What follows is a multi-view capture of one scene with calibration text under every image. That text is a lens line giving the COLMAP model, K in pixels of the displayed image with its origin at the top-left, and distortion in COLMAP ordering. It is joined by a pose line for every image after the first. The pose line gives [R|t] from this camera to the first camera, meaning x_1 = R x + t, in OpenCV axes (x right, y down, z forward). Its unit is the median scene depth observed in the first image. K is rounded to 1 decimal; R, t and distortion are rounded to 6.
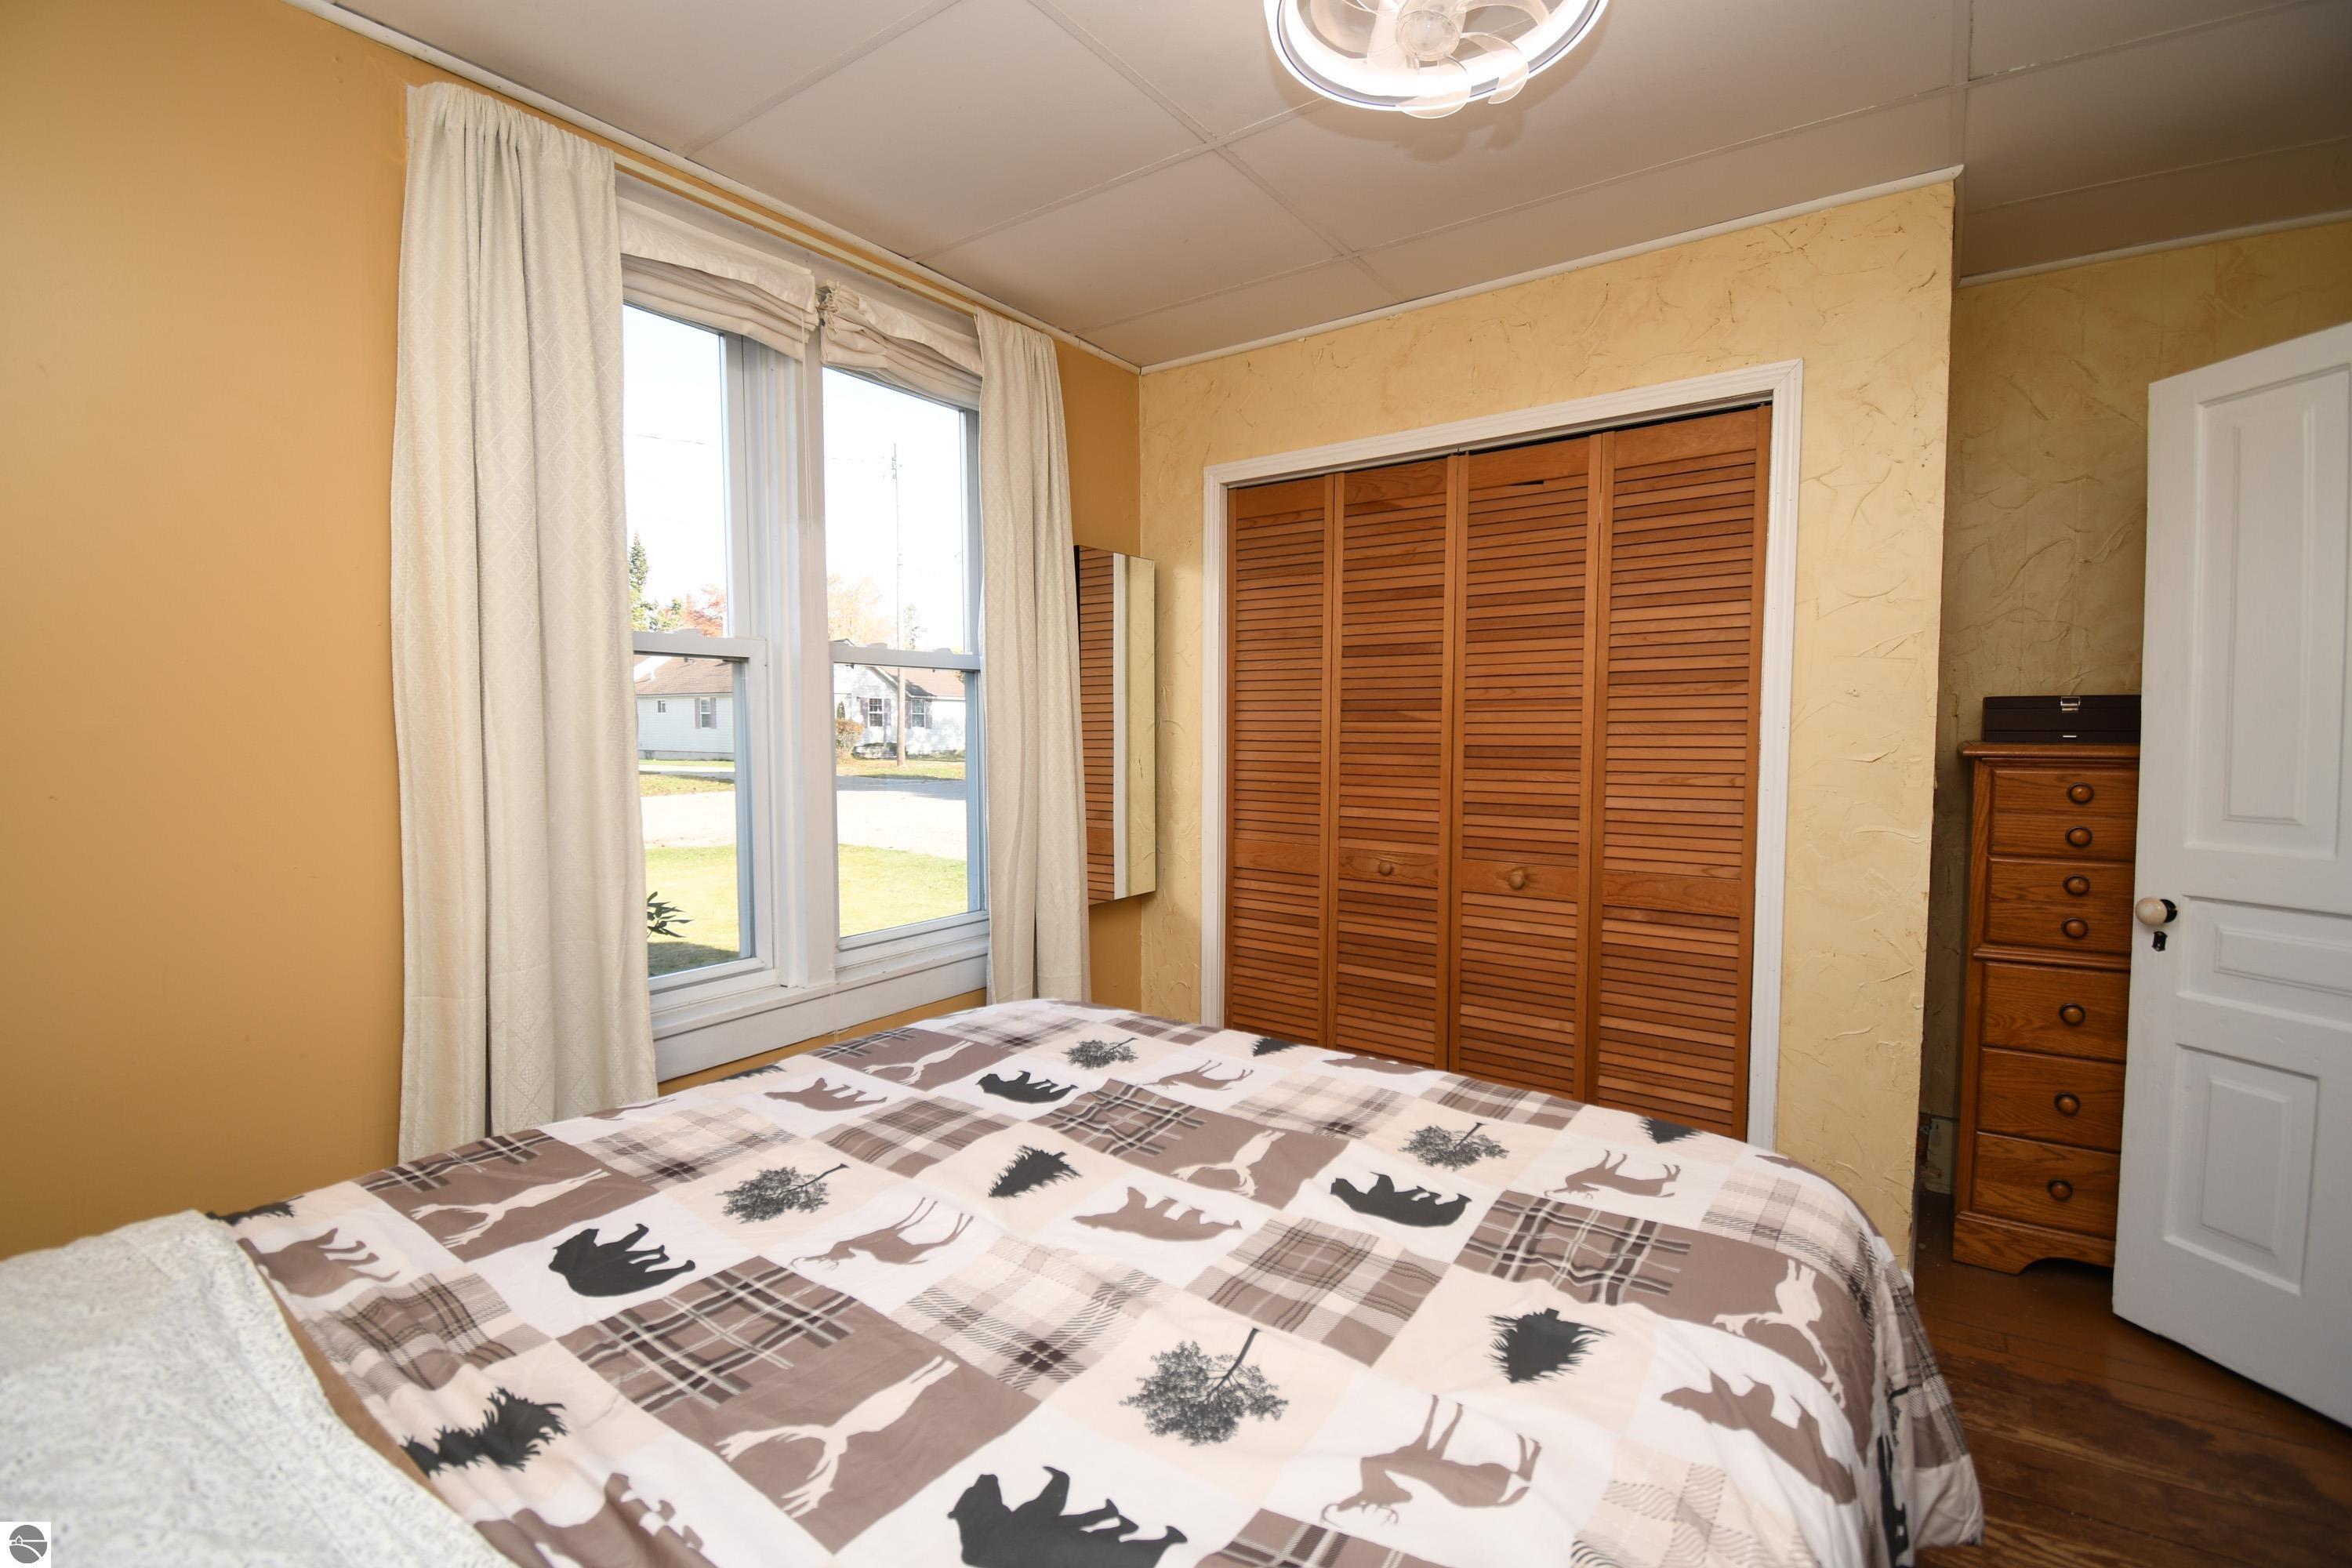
lens RADIAL K [[1045.9, 0, 1176.0], [0, 1045.9, 784.0], [0, 0, 1]] dist [0.000605, -0.000701]
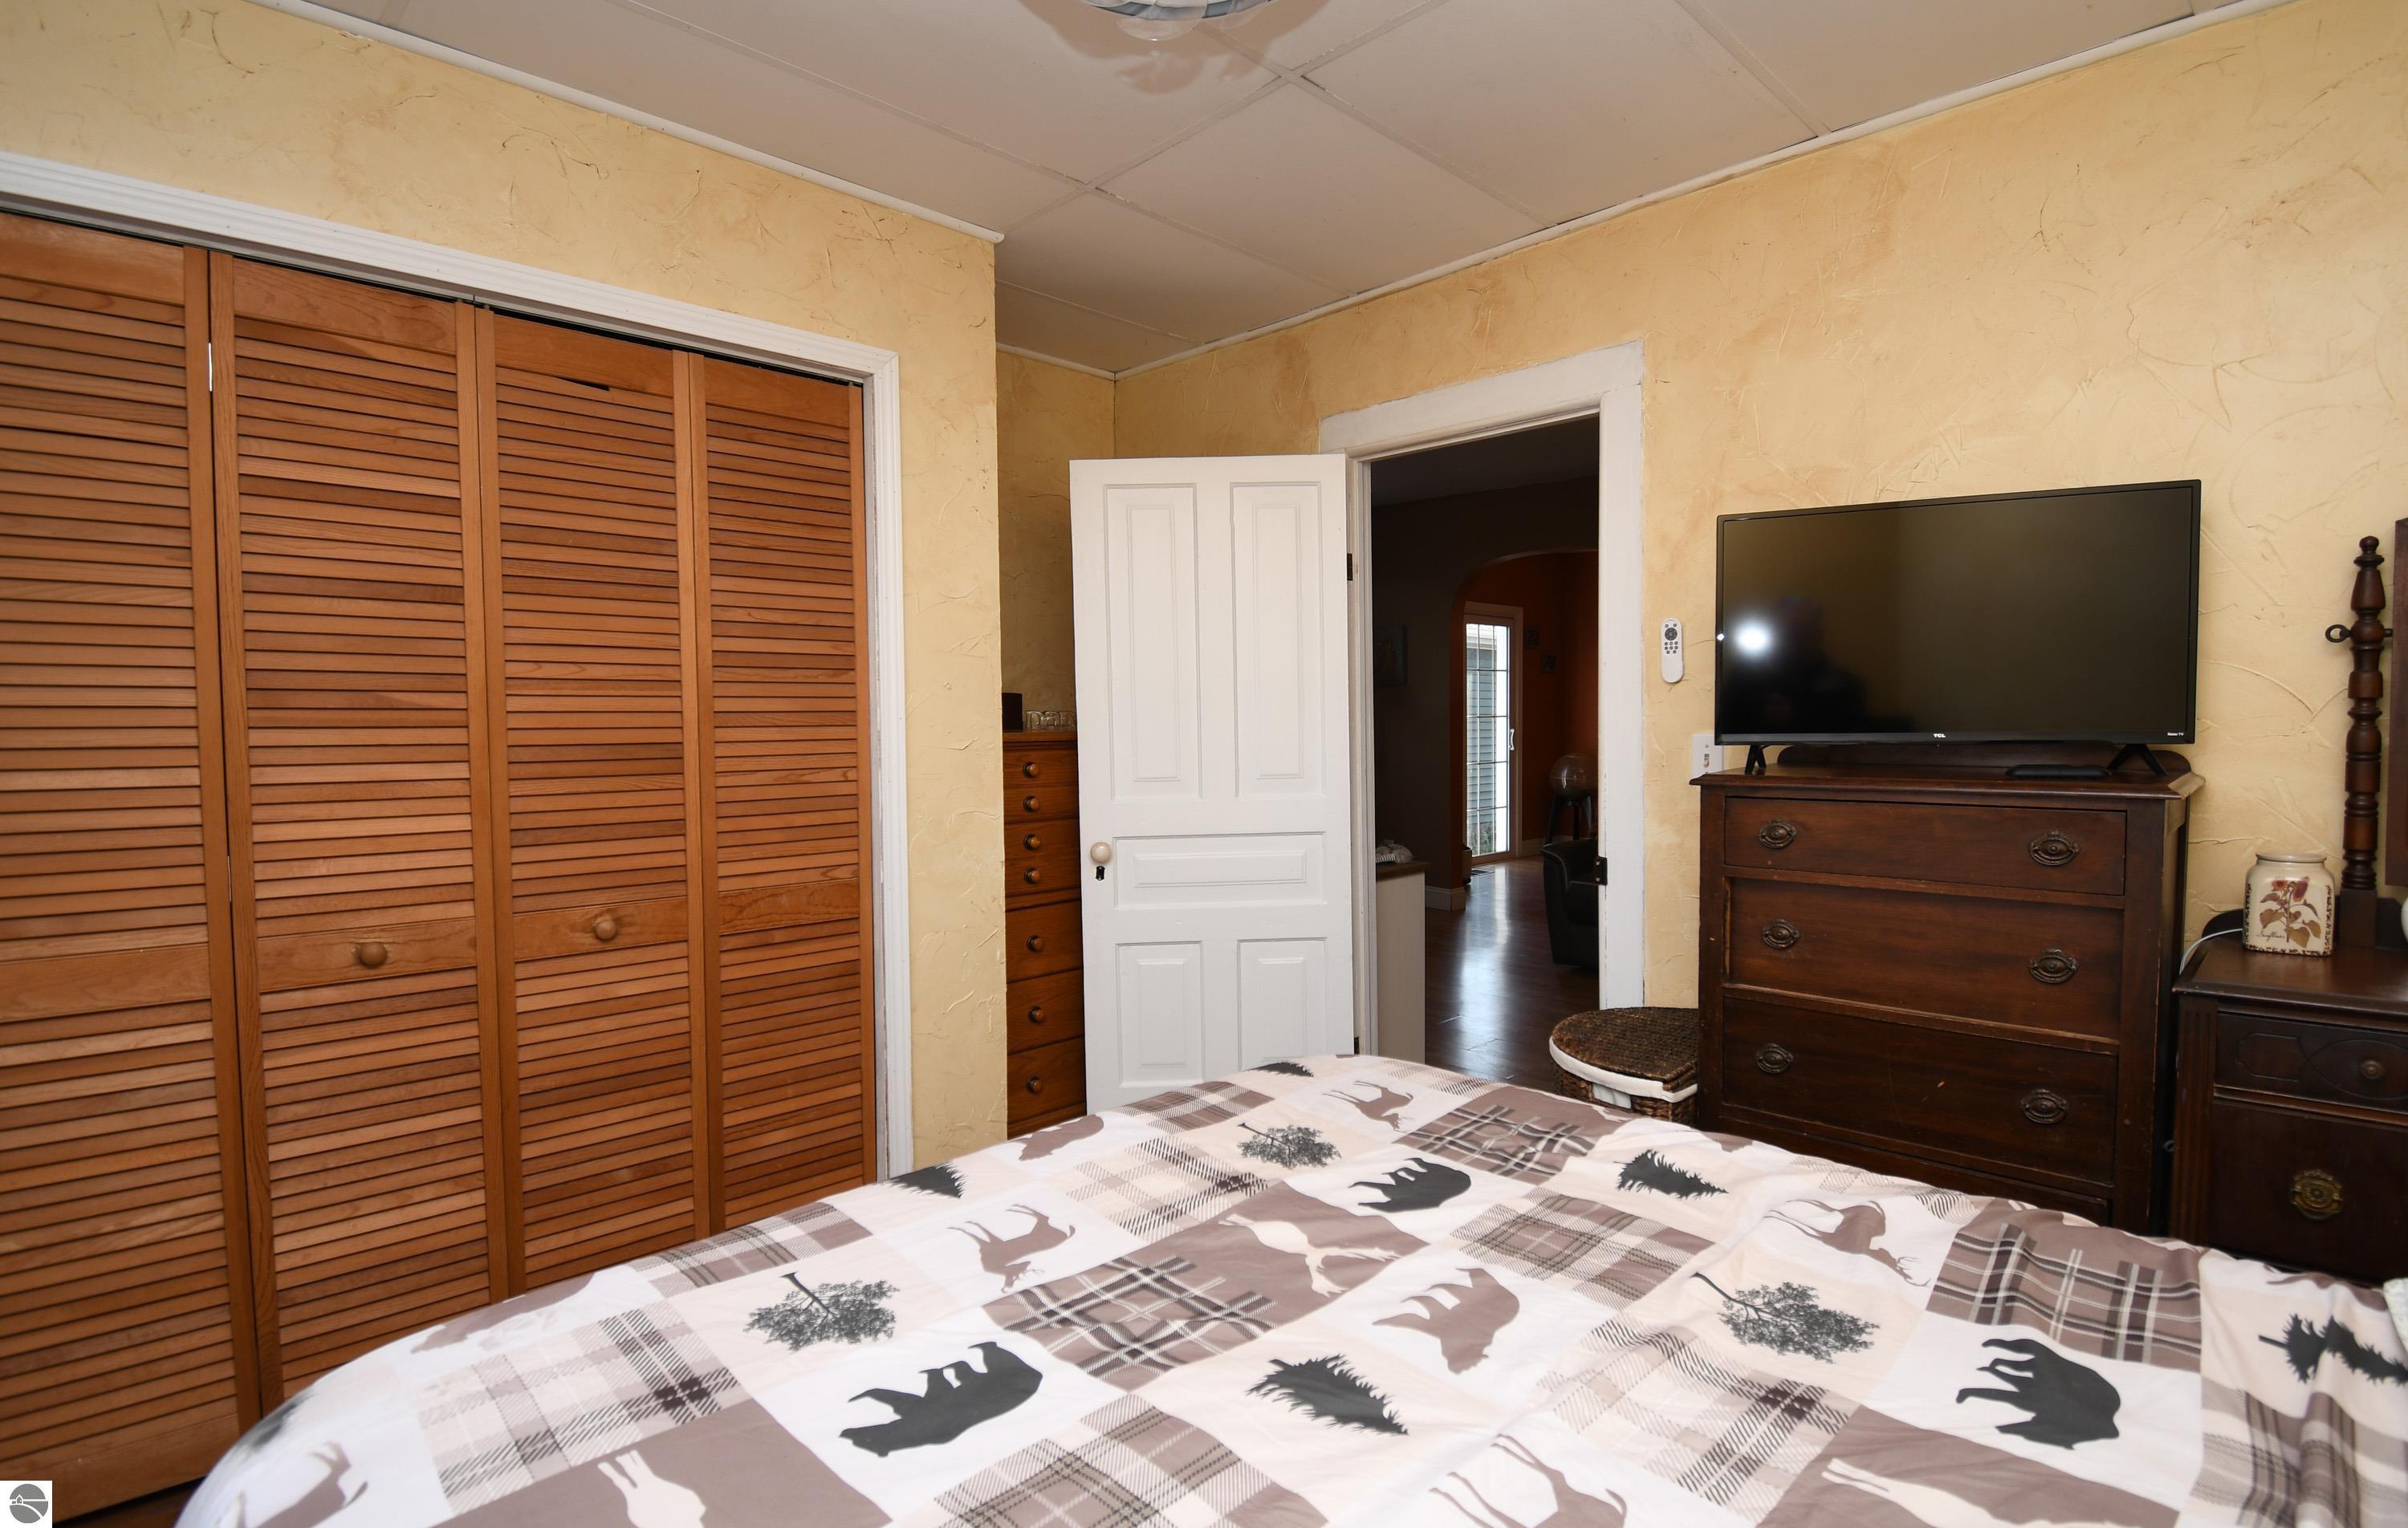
lens RADIAL K [[1174.1, 0, 1206.3], [0, 1174.1, 776.0], [0, 0, 1]] dist [-0.001512, -0.000514]
pose [[0.157782, -0.047513, 0.986330, -0.532323], [0.058271, 0.997549, 0.038732, -0.027485], [-0.985753, 0.051363, 0.160164, 0.587997]]
